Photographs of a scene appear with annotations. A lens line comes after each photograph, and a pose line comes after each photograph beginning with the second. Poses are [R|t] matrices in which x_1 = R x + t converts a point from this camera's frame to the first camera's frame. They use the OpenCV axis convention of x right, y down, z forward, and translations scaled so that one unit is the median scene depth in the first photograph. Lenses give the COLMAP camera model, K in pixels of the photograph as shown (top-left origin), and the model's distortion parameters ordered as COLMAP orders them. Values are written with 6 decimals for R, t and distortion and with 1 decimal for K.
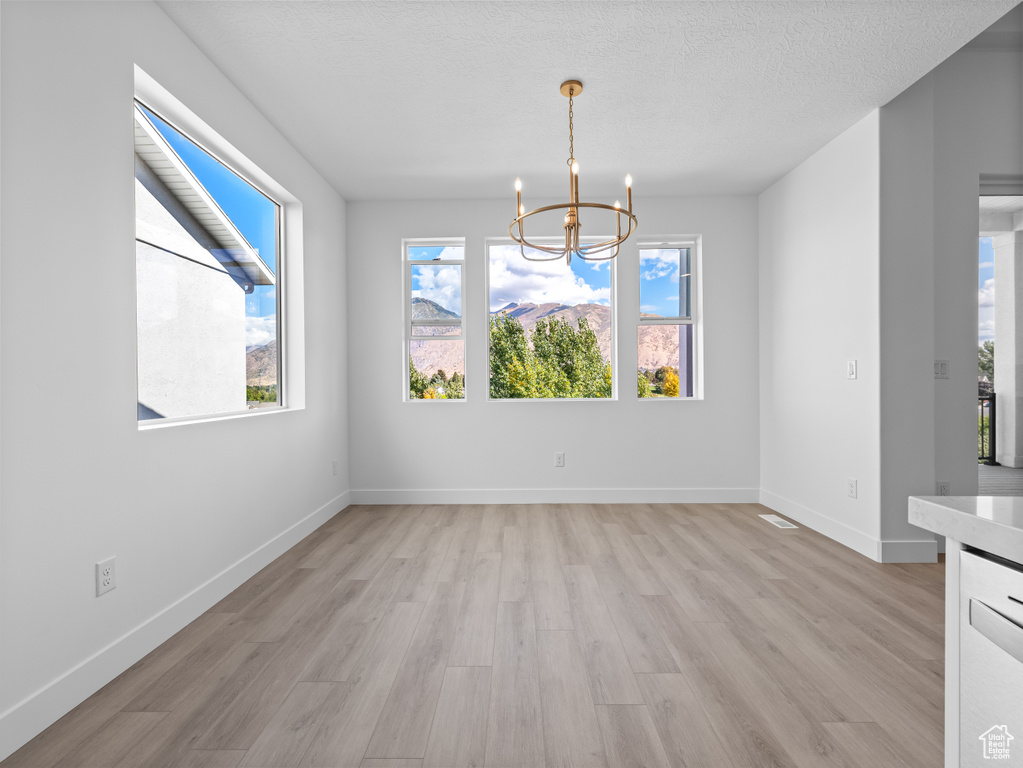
lens RADIAL K [[466.4, 0, 512.2], [0, 466.4, 384.3], [0, 0, 1]] dist [-0.003764, 0.000552]
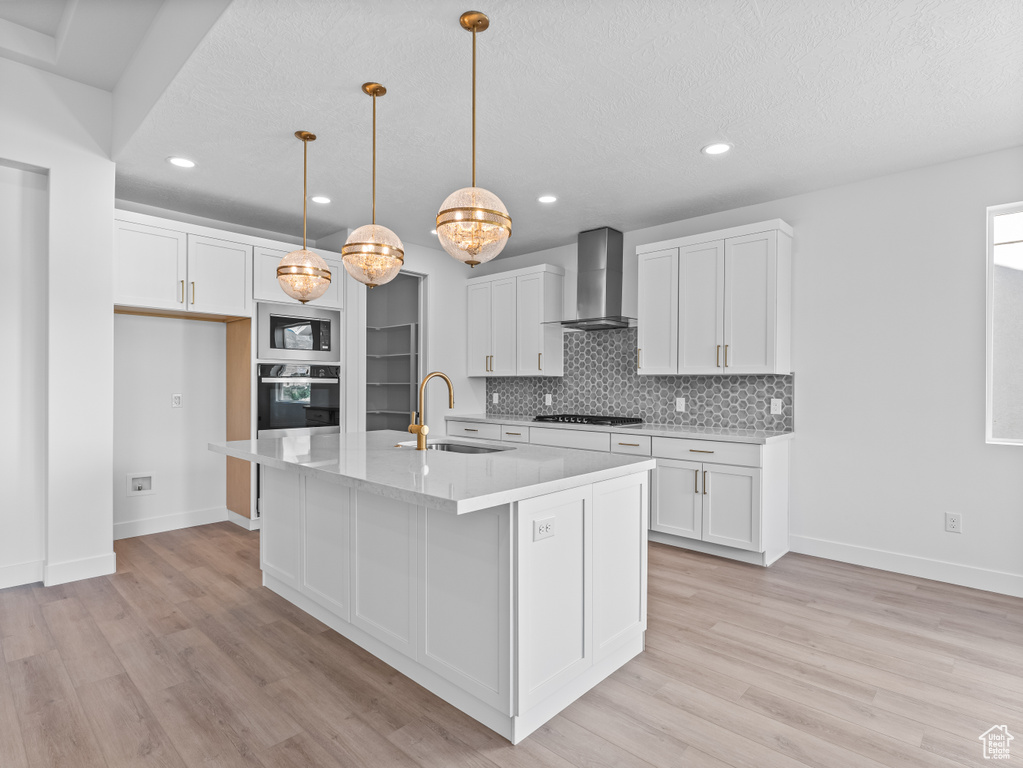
lens RADIAL K [[526.2, 0, 511.8], [0, 526.2, 386.6], [0, 0, 1]] dist [0.007289, 0.000545]
pose [[-0.675362, 0.006445, -0.737458, 1.687616], [-0.005091, 0.999897, 0.013402, -0.115044], [0.737469, 0.012805, -0.675260, 1.098768]]
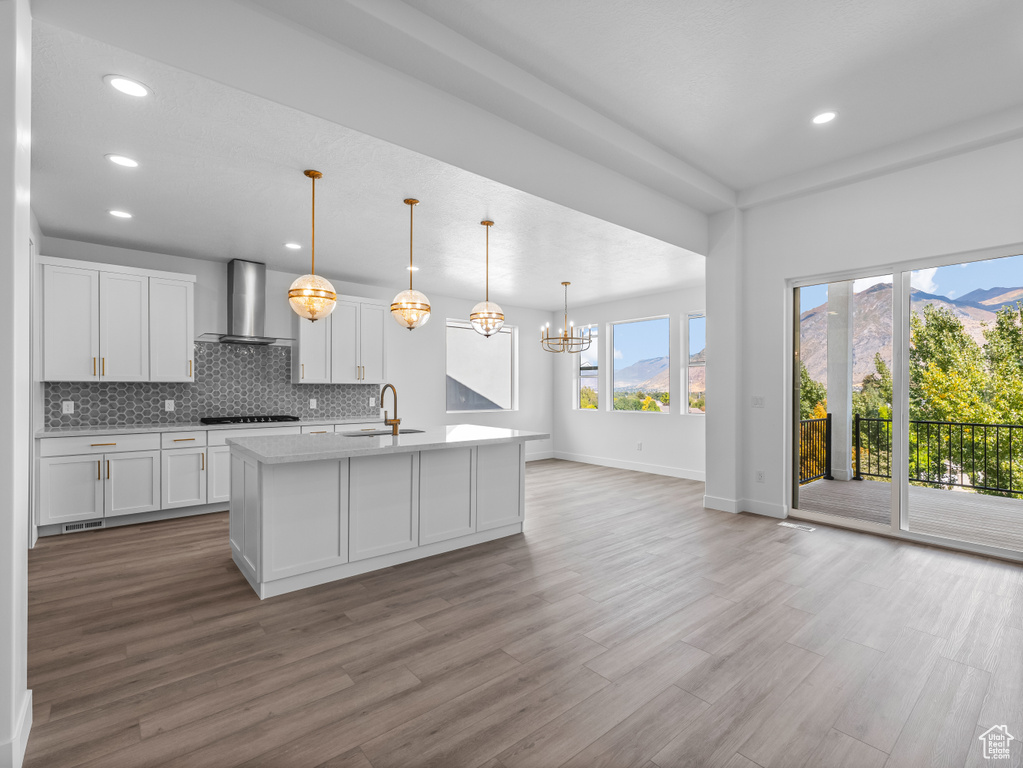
lens RADIAL K [[466.4, 0, 505.4], [0, 466.4, 386.9], [0, 0, 1]] dist [-0.003764, 0.000552]
pose [[0.648175, -0.001449, -0.761490, 2.667211], [-0.007470, 0.999938, -0.008261, -0.097969], [0.761455, 0.011043, 0.648123, -1.242827]]
